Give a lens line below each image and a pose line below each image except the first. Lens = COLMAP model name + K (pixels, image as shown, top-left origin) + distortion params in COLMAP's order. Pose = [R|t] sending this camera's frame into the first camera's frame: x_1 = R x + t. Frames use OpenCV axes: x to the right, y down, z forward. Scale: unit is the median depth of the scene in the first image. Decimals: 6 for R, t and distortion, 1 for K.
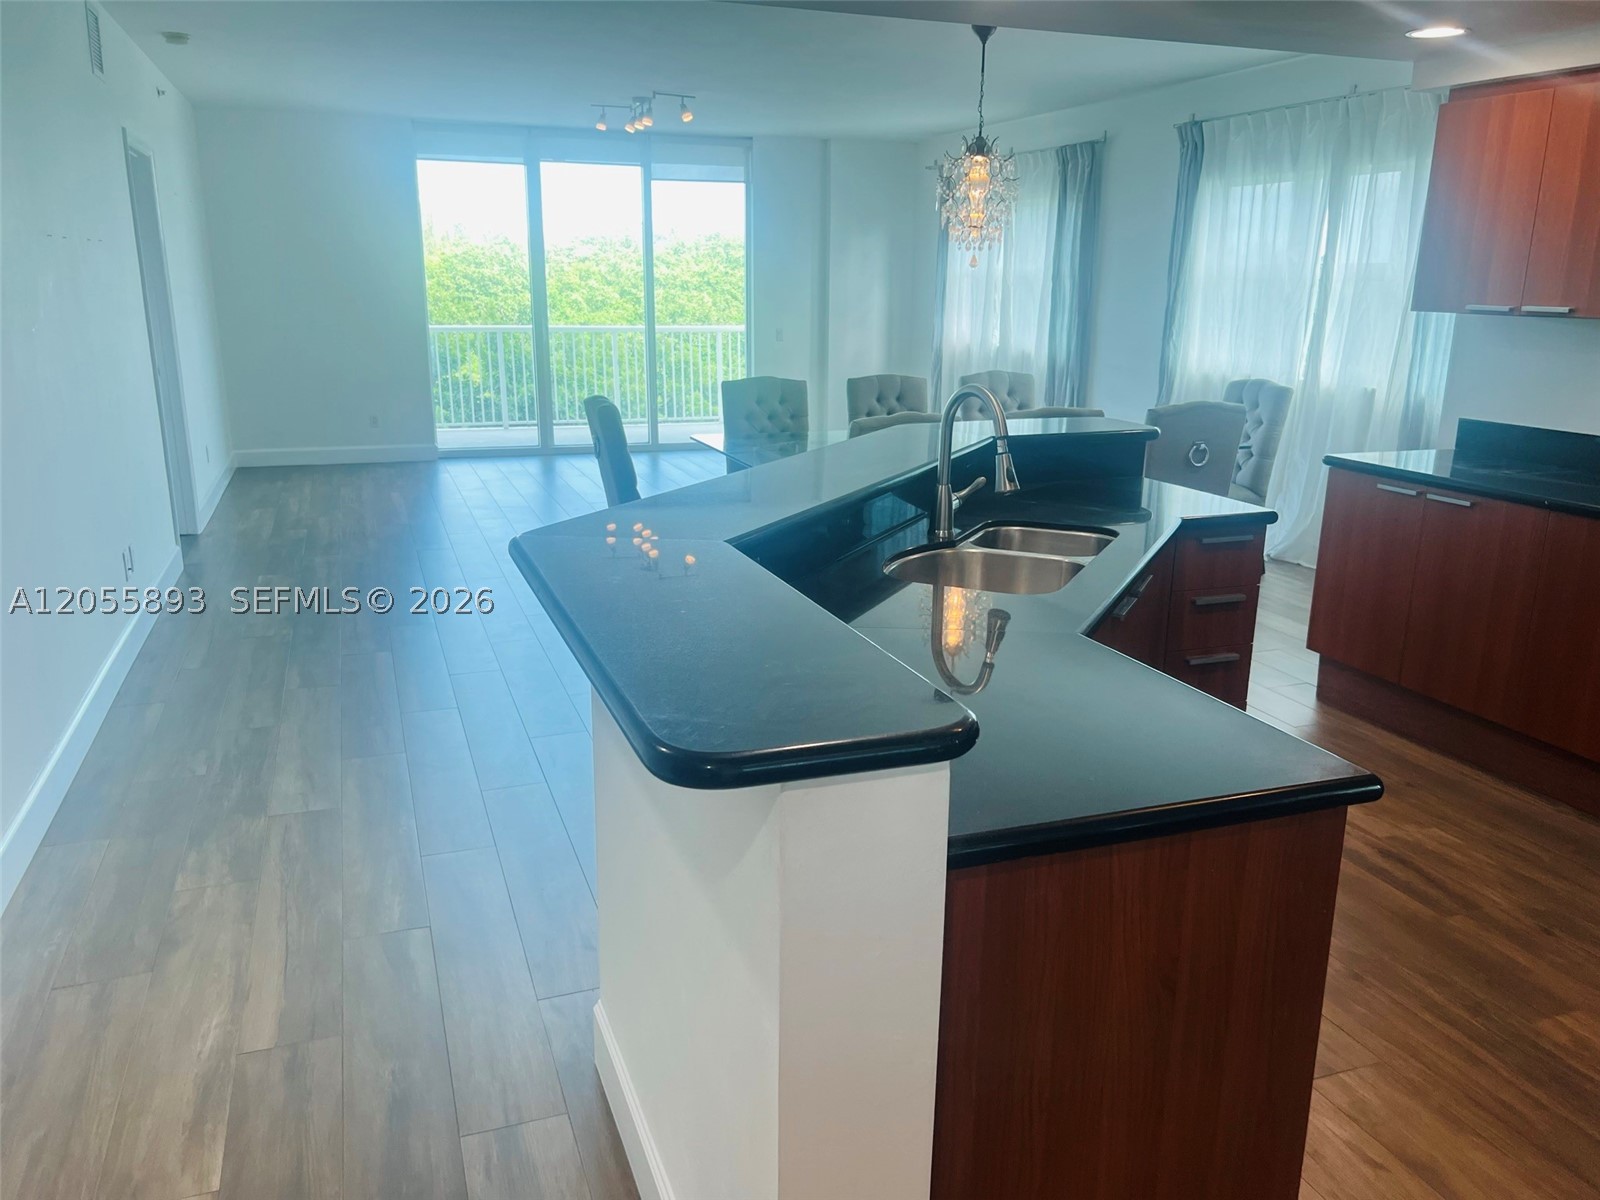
lens RADIAL K [[1207.7, 0, 800.0], [0, 1207.7, 600.0], [0, 0, 1]] dist [0.064008, -0.058668]
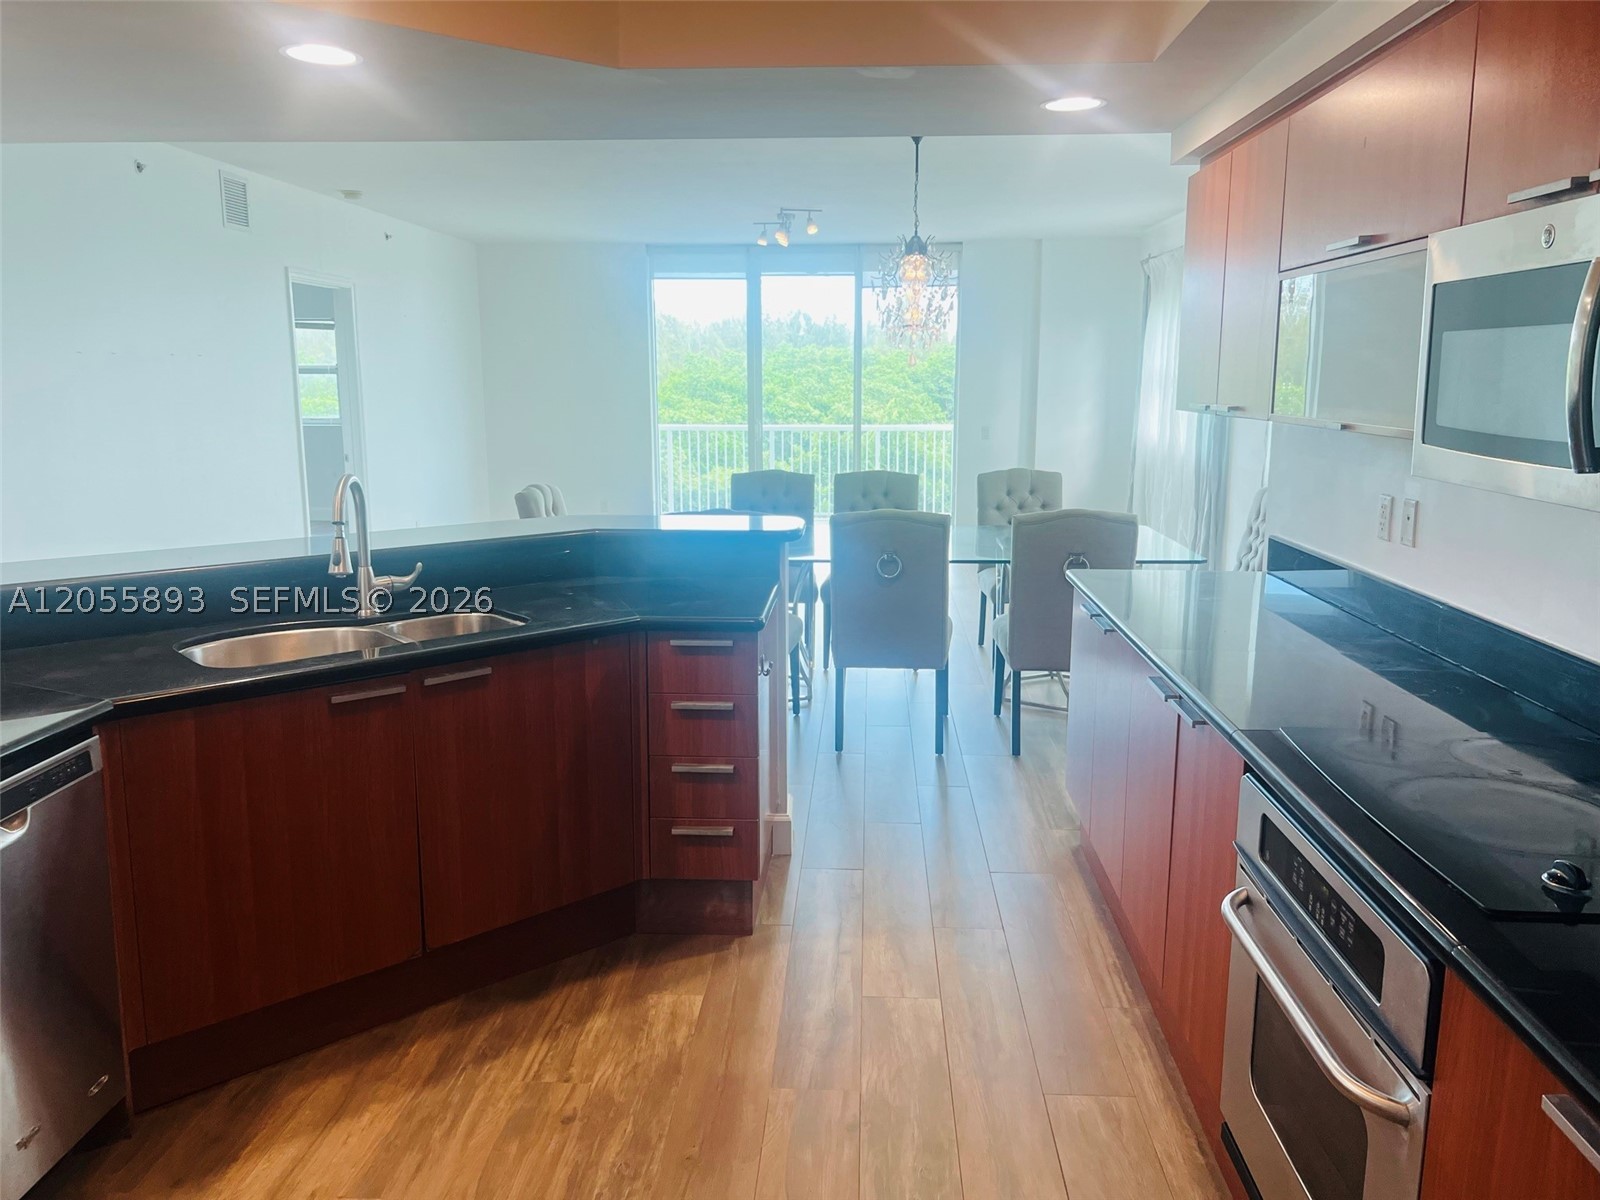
lens RADIAL K [[1205.2, 0, 803.1], [0, 1205.2, 597.0], [0, 0, 1]] dist [0.057545, -0.066192]
pose [[0.921319, 0.058862, -0.384326, 0.457811], [-0.090053, 0.993901, -0.063654, -0.016496], [0.378235, 0.093255, 0.921000, 0.083476]]
